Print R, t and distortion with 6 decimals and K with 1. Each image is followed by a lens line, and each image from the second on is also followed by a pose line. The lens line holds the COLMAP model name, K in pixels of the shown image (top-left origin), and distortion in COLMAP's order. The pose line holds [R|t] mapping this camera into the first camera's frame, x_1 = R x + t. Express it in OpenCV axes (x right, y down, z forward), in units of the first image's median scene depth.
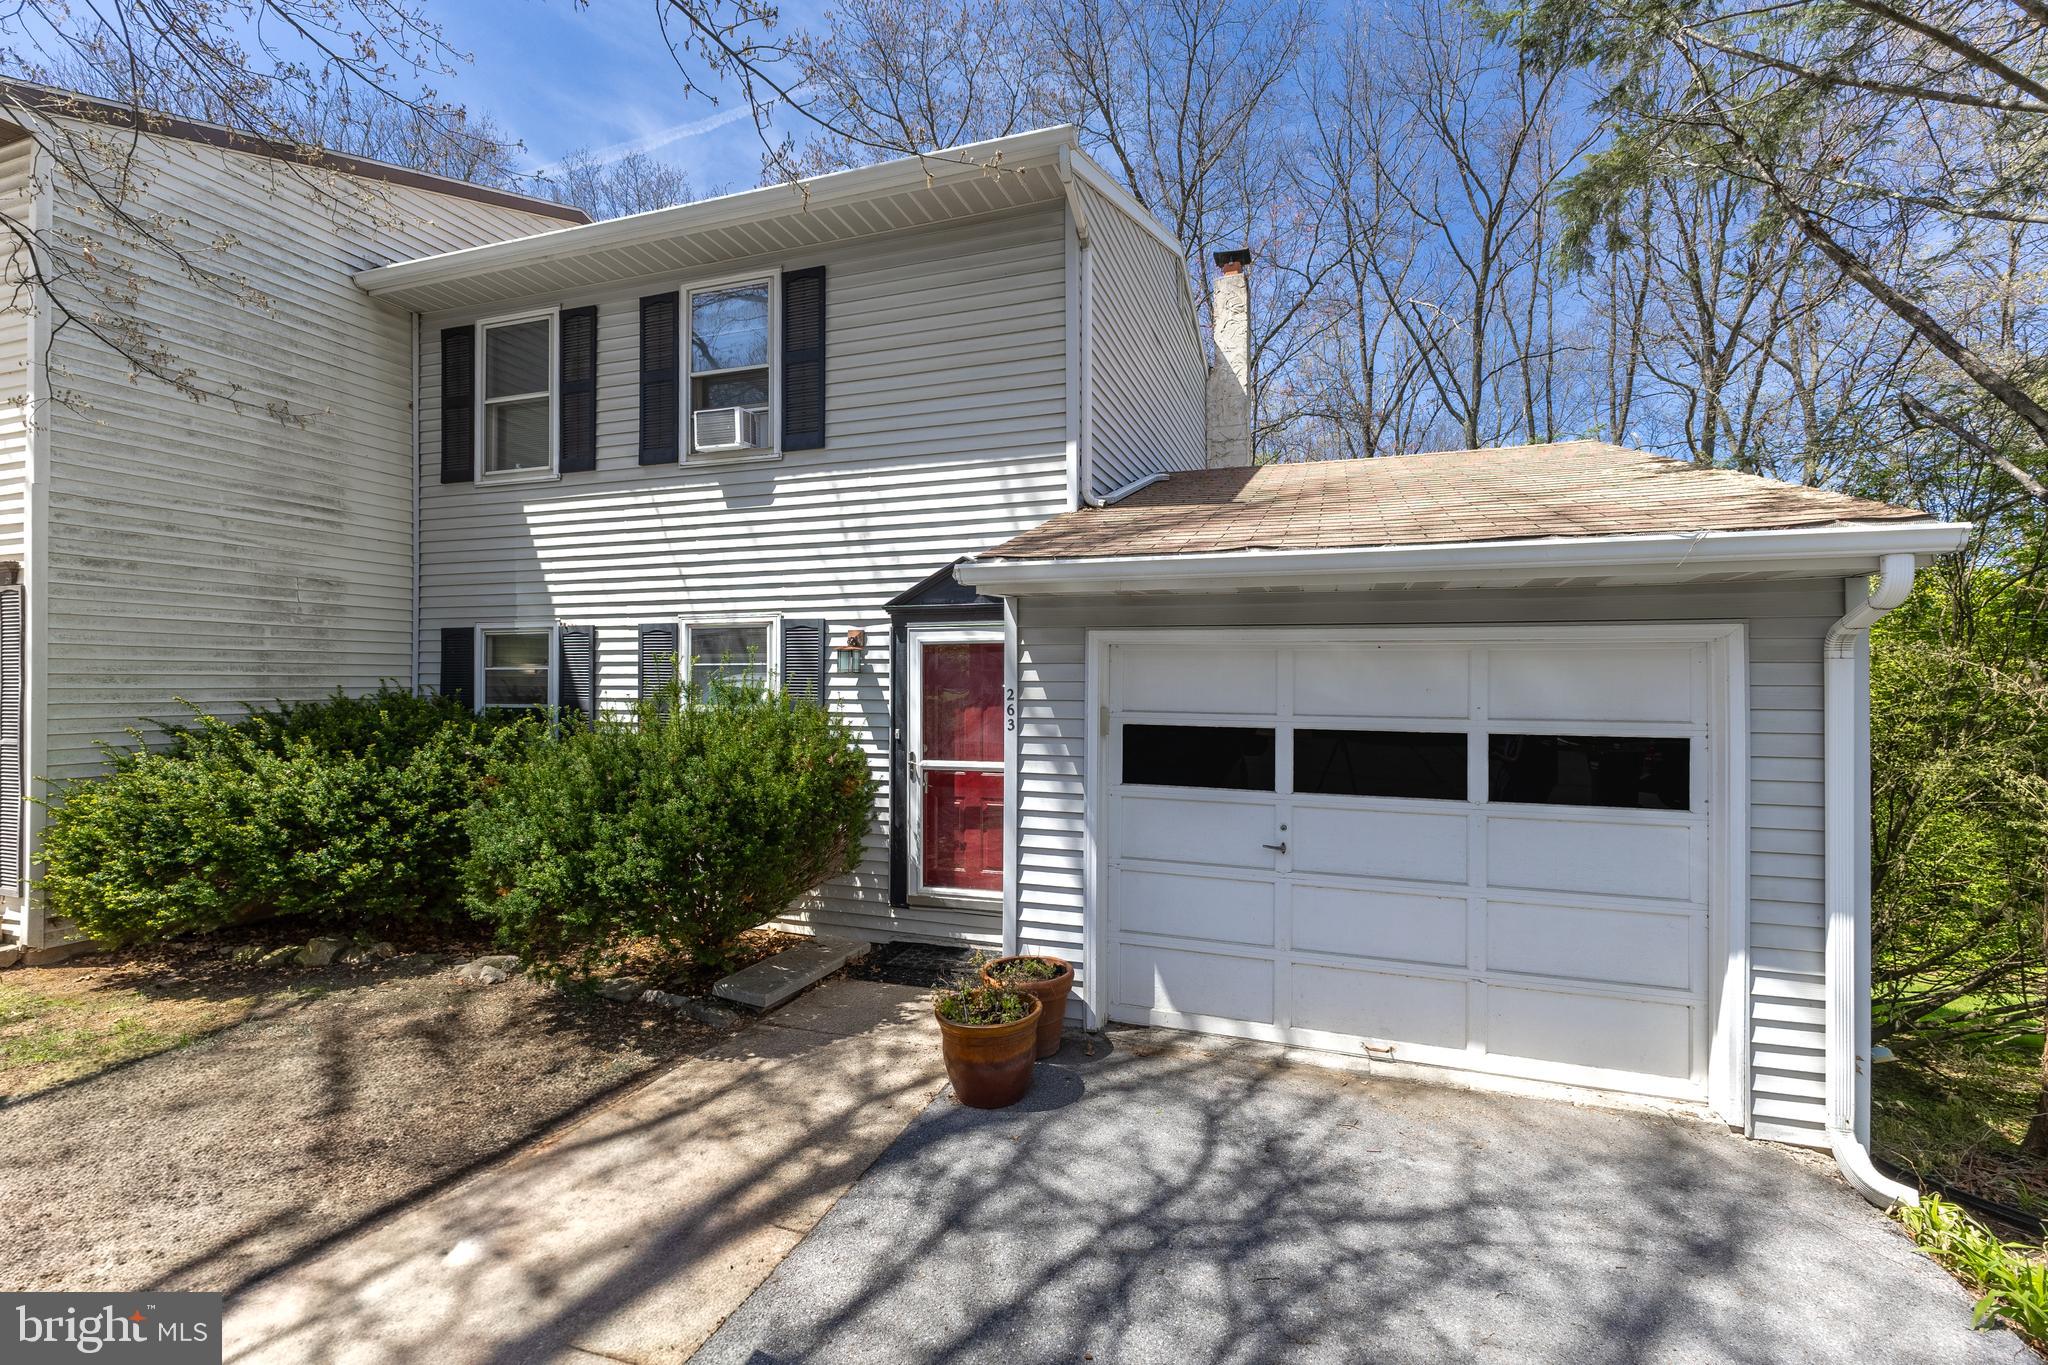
lens RADIAL K [[884.1, 0, 1027.9], [0, 884.1, 680.7], [0, 0, 1]] dist [0.005283, 0.000347]
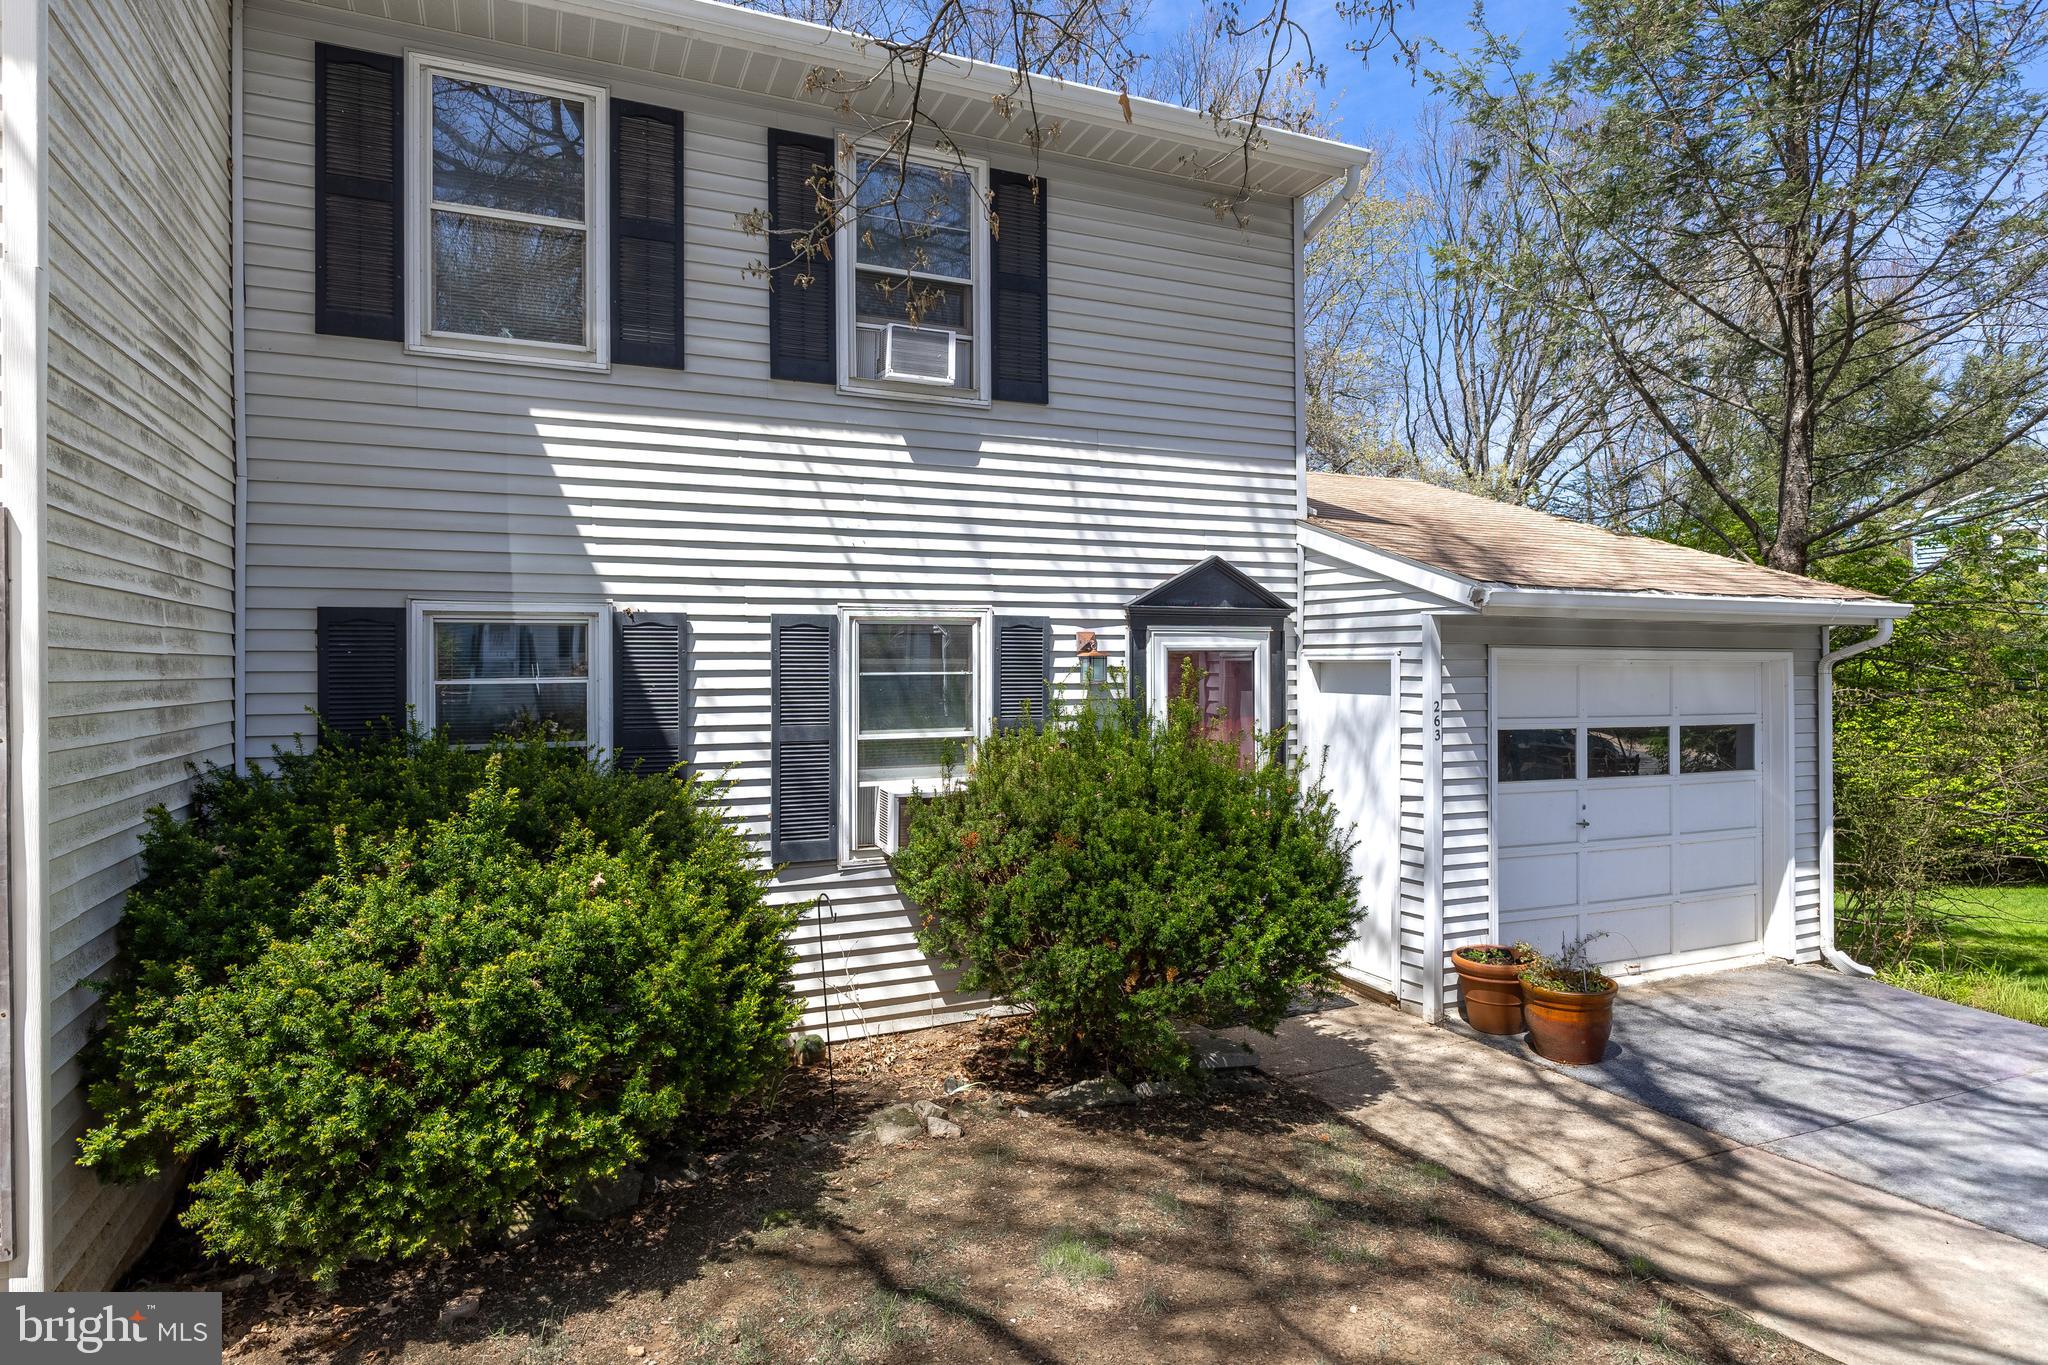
lens RADIAL K [[1166.8, 0, 1027.7], [0, 1166.8, 675.1], [0, 0, 1]] dist [0.006087, -0.002117]
pose [[0.731144, -0.010201, 0.682147, -0.969749], [0.002790, 0.999925, 0.011963, -0.029665], [-0.682218, -0.006844, 0.731117, 0.233063]]
